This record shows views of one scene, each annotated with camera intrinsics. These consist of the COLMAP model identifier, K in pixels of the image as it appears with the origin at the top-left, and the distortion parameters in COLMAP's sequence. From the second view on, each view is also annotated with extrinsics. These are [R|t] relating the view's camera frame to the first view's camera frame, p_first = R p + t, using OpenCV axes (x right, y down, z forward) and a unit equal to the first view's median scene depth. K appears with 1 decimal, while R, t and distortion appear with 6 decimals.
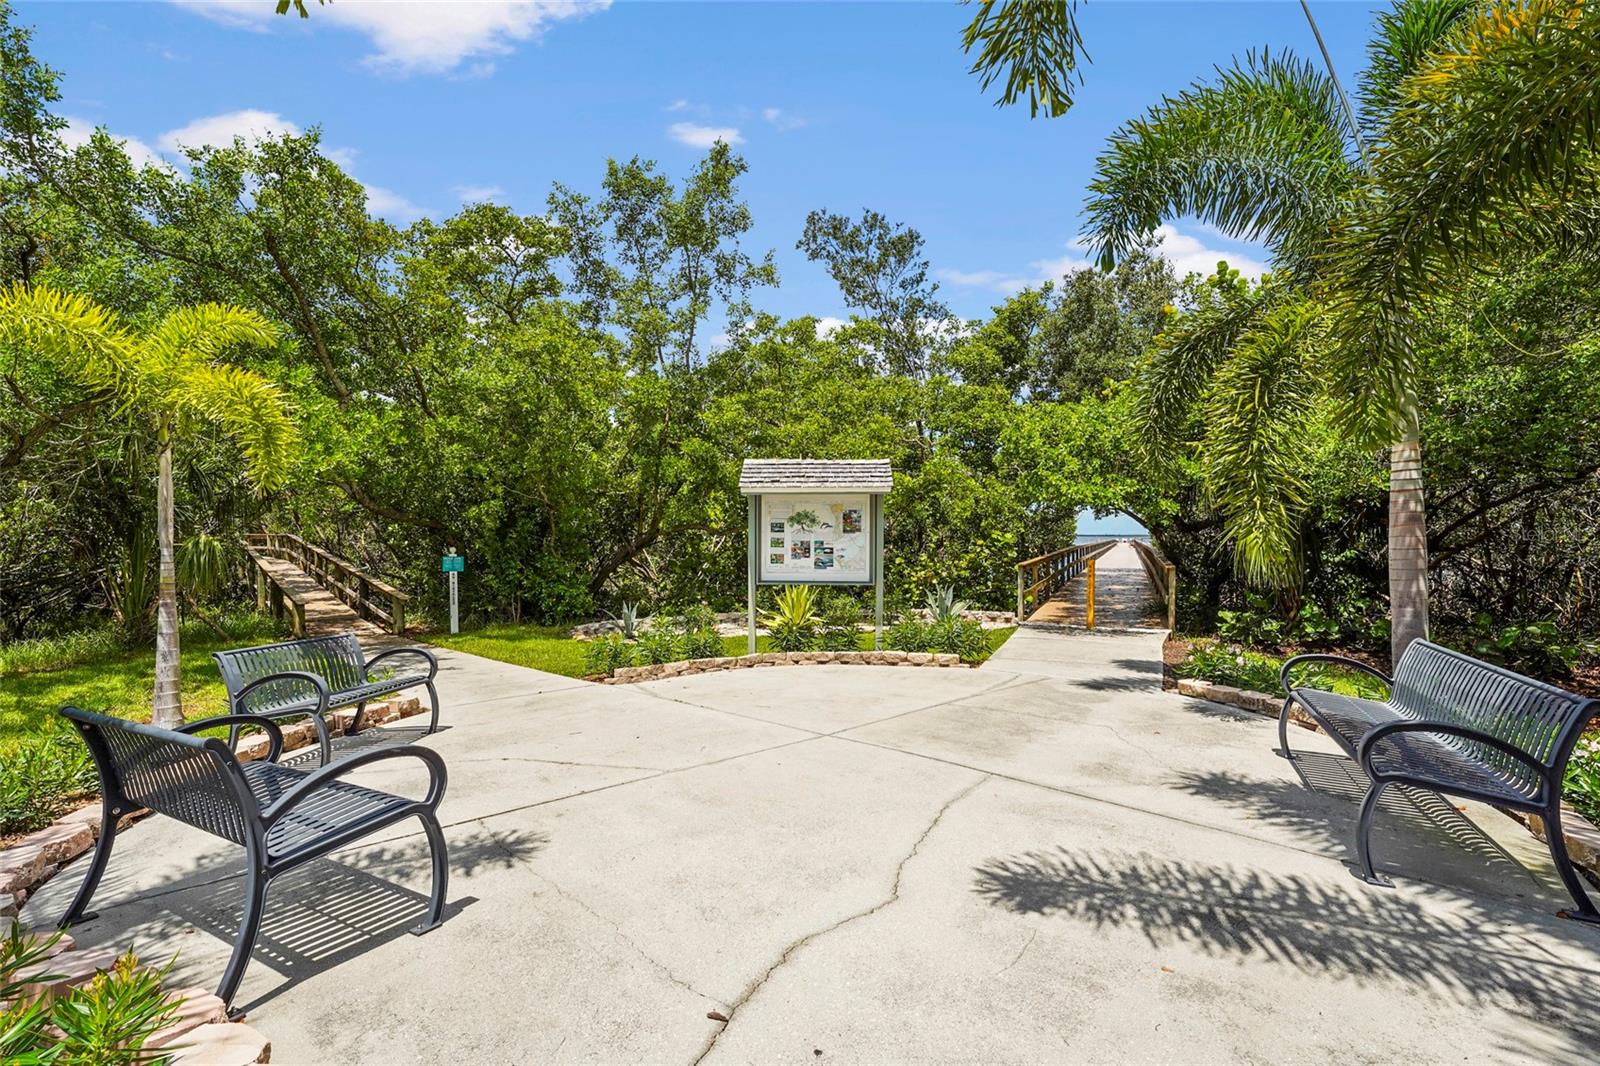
lens RADIAL K [[728.0, 0, 804.6], [0, 728.0, 537.1], [0, 0, 1]] dist [0.017175, 0.000035]
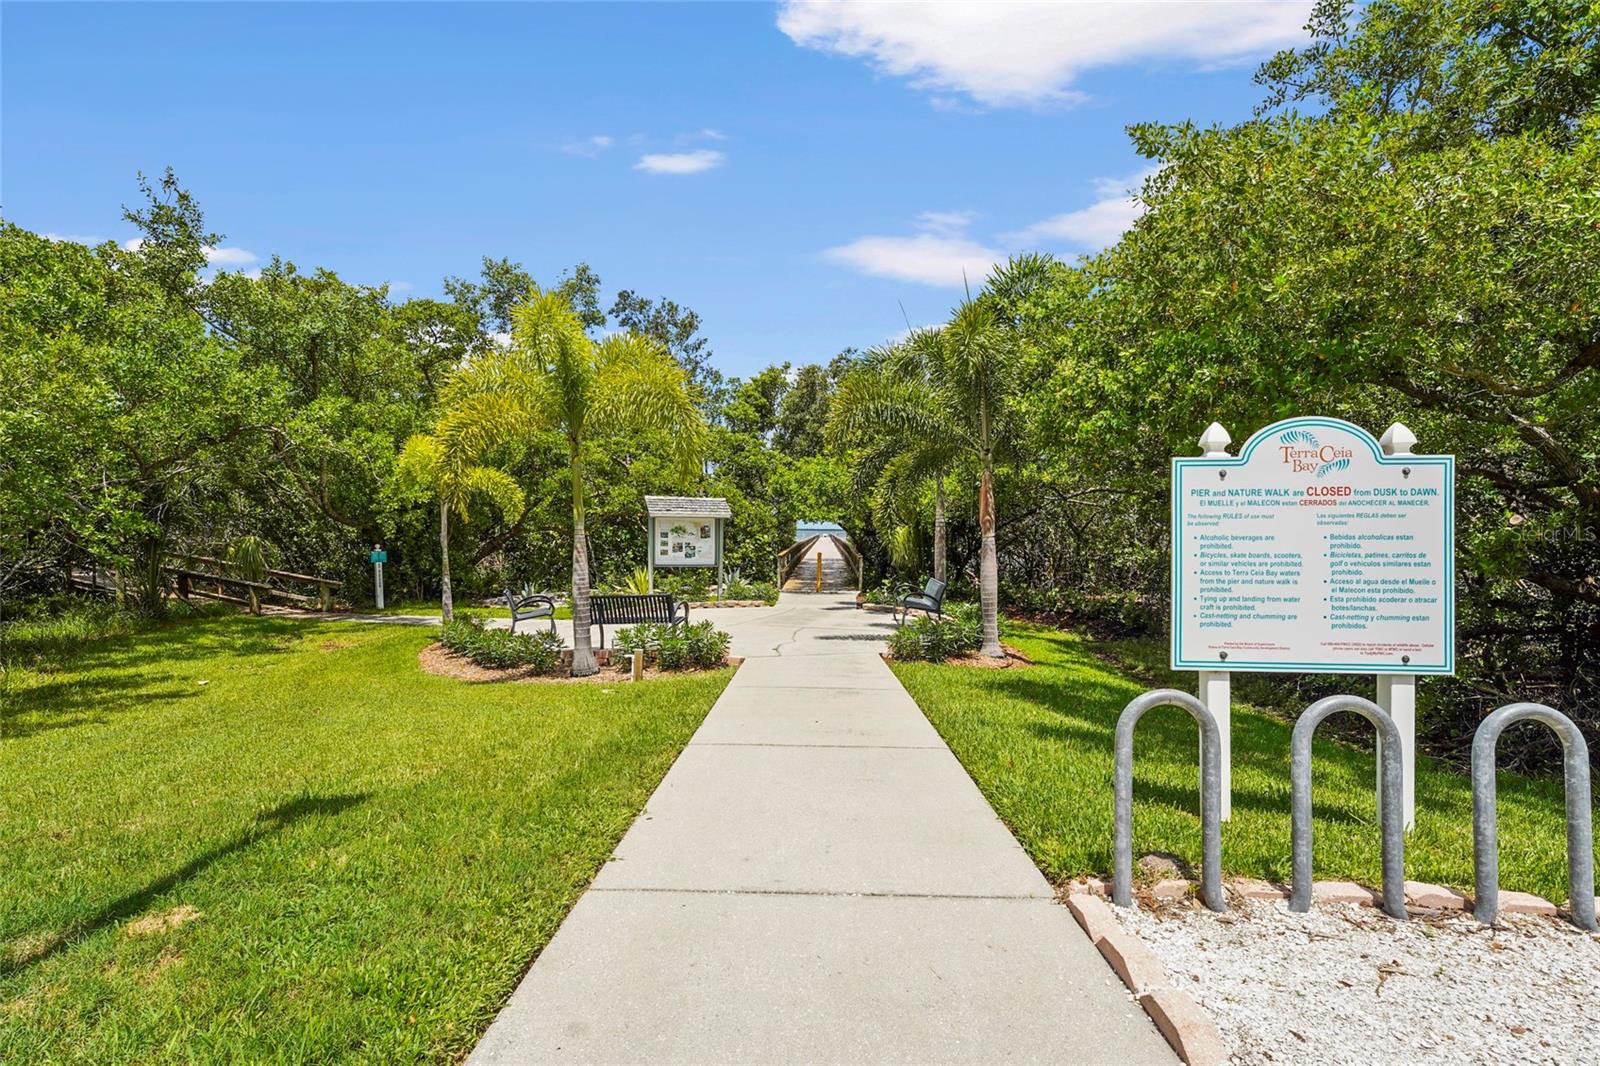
lens RADIAL K [[728.0, 0, 801.0], [0, 728.0, 537.9], [0, 0, 1]] dist [0.017175, 0.000035]
pose [[0.927423, 0.004578, 0.373987, -0.289529], [-0.008877, 0.999913, 0.009773, -0.019262], [-0.373910, -0.012384, 0.927382, -0.576298]]
